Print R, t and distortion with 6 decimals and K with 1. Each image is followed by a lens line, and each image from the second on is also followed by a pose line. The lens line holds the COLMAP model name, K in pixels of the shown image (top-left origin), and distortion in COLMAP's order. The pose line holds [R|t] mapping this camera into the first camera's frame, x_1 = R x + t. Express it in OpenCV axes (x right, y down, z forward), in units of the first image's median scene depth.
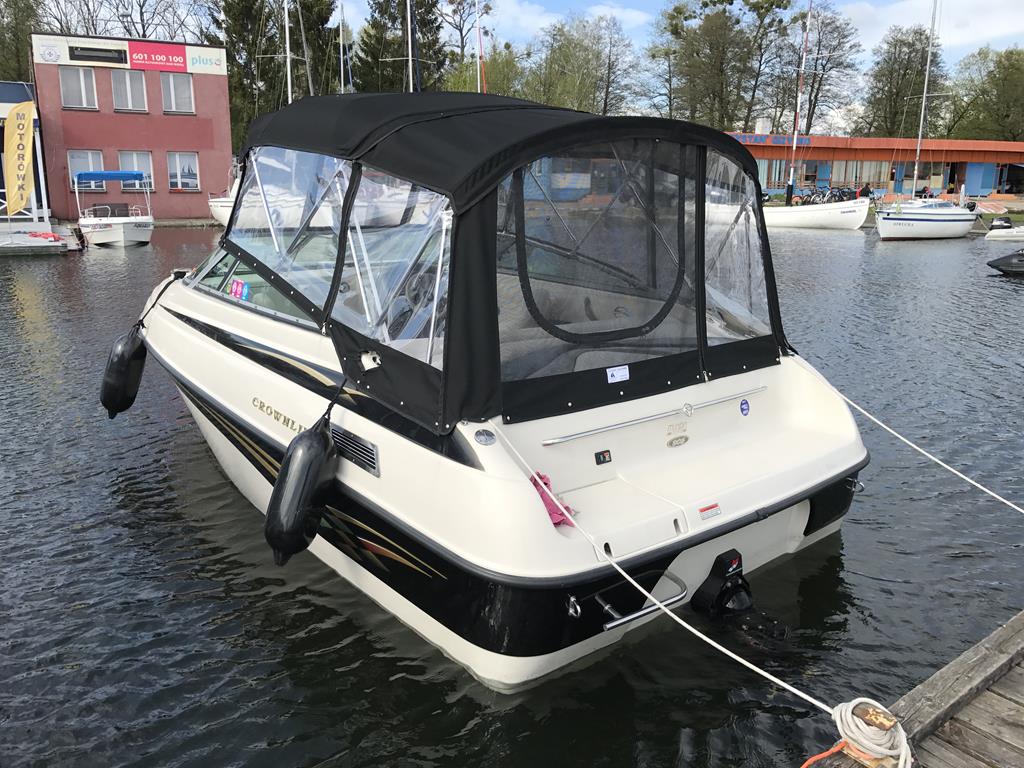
lens RADIAL K [[831.3, 0, 510.0], [0, 831.3, 387.0], [0, 0, 1]] dist [0.017955, 0.000855]
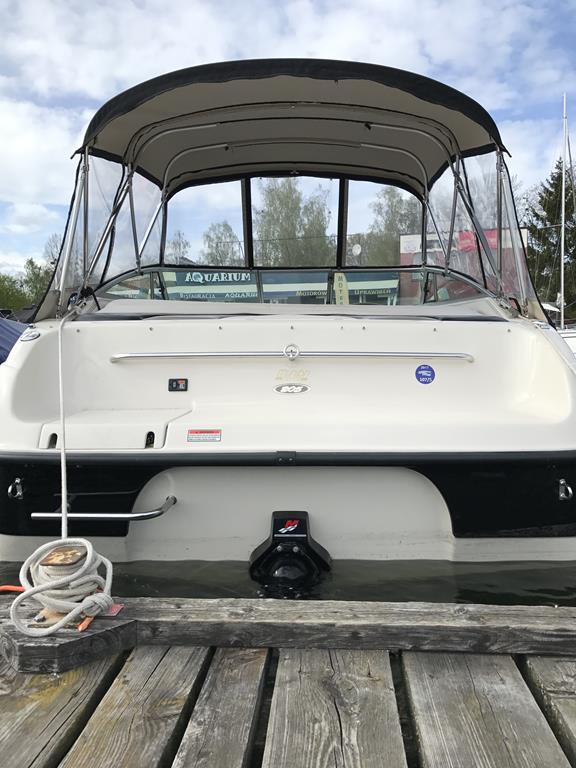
lens RADIAL K [[623.5, 0, 288.8], [0, 623.5, 380.6], [0, 0, 1]] dist [0.017955, 0.000855]
pose [[0.757857, 0.034012, -0.651534, 0.675684], [-0.141095, 0.983551, -0.112777, 0.139811], [0.636982, 0.177397, 0.750190, 0.499743]]
